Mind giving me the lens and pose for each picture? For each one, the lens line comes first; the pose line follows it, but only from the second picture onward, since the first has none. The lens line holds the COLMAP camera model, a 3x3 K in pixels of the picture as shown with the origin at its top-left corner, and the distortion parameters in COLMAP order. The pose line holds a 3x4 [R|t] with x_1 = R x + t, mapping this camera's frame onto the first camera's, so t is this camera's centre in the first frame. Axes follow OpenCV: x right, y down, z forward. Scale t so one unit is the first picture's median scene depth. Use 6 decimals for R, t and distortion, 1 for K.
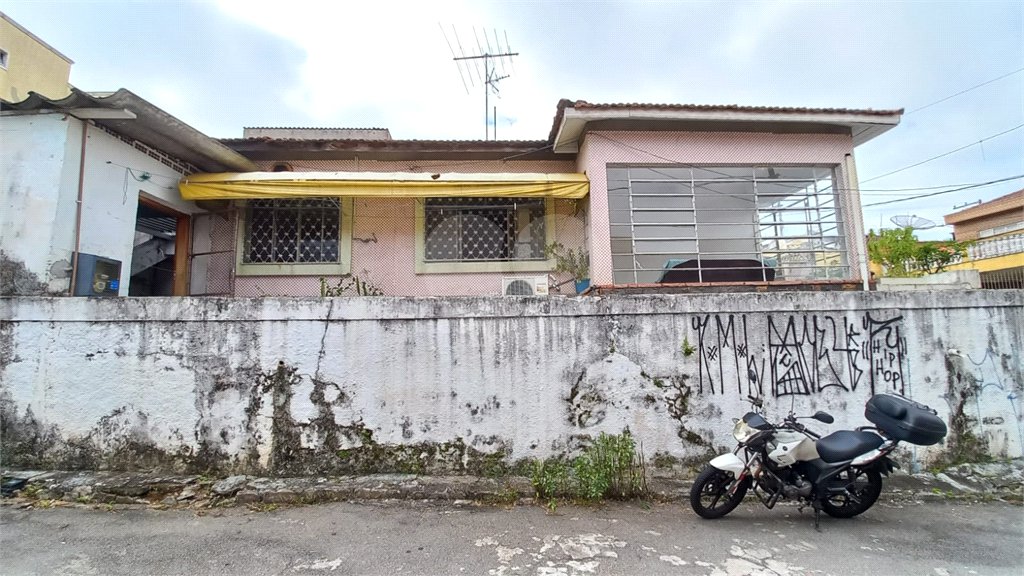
lens RADIAL K [[399.8, 0, 526.3], [0, 399.8, 292.1], [0, 0, 1]] dist [0.025160, -0.020329]
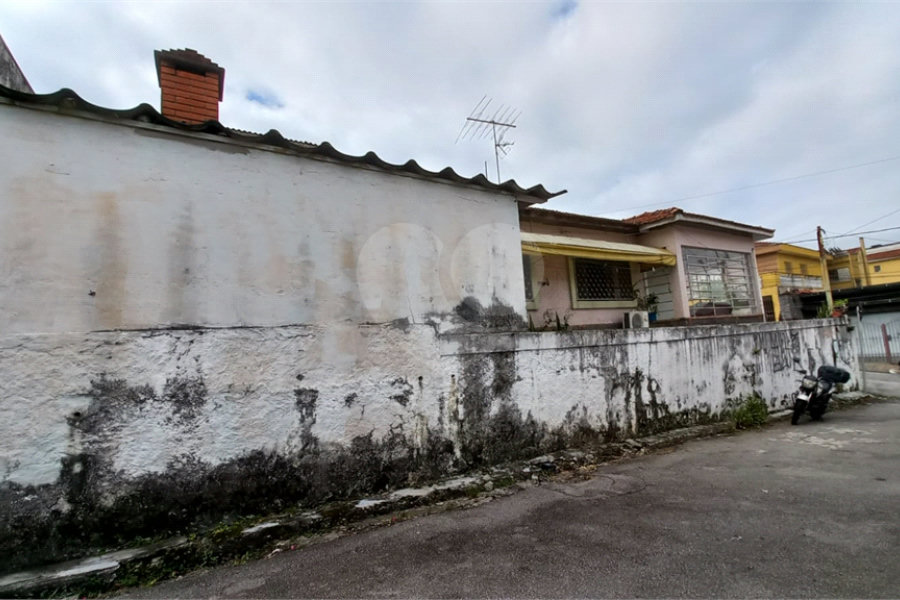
lens RADIAL K [[418.1, 0, 466.8], [0, 418.1, 303.8], [0, 0, 1]] dist [0.026389, -0.023941]
pose [[0.880634, 0.010360, 0.473685, -2.058610], [-0.005541, 0.999918, -0.011568, -0.069016], [-0.473765, 0.007562, 0.880619, -0.192987]]
